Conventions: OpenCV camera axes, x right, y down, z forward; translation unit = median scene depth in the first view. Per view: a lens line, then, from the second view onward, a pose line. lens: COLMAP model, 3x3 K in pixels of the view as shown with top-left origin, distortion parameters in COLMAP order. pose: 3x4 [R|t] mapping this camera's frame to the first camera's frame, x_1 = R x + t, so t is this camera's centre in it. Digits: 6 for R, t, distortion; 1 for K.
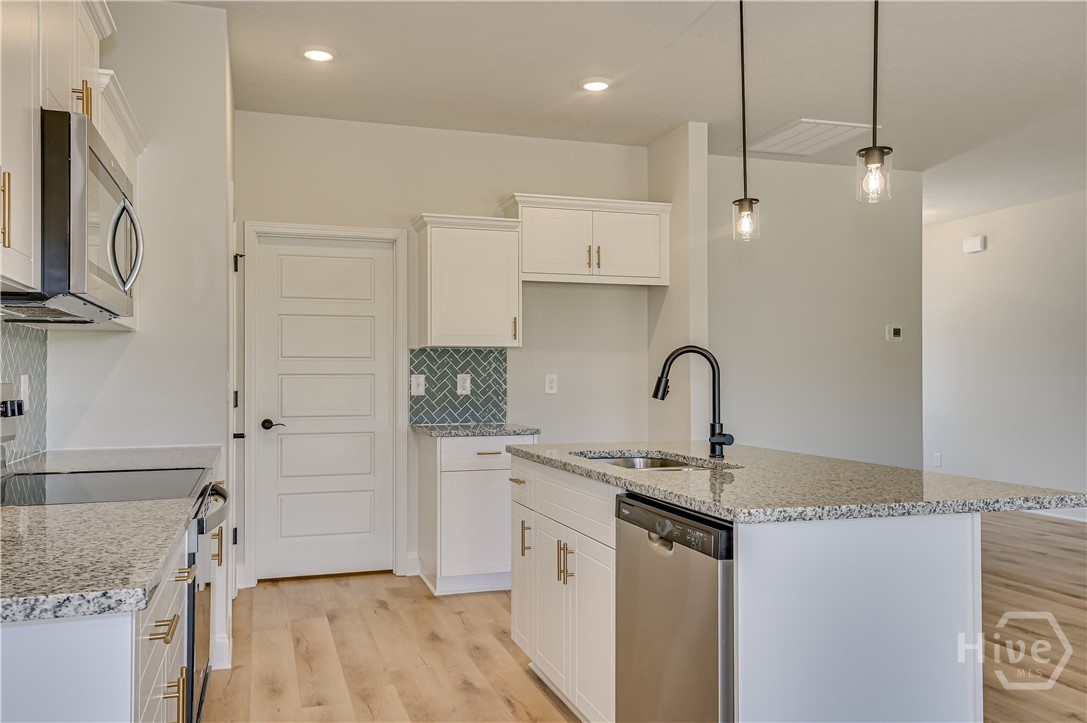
lens RADIAL K [[904.0, 0, 543.5], [0, 904.0, 361.5], [0, 0, 1]] dist [0.008554, 0.000785]
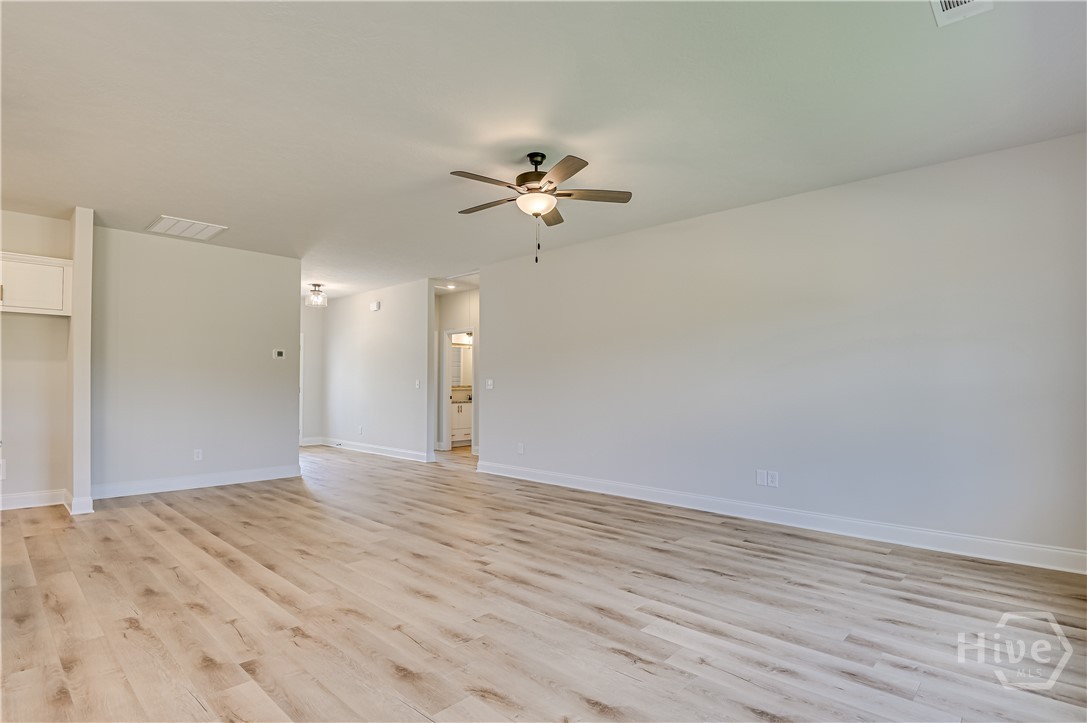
lens RADIAL K [[545.4, 0, 542.4], [0, 545.4, 381.3], [0, 0, 1]] dist [-0.001828, -0.029966]
pose [[0.873142, 0.007171, 0.487413, 0.414096], [-0.013375, 0.999868, 0.009249, 0.003179], [-0.487283, -0.014595, 0.873122, -0.137526]]
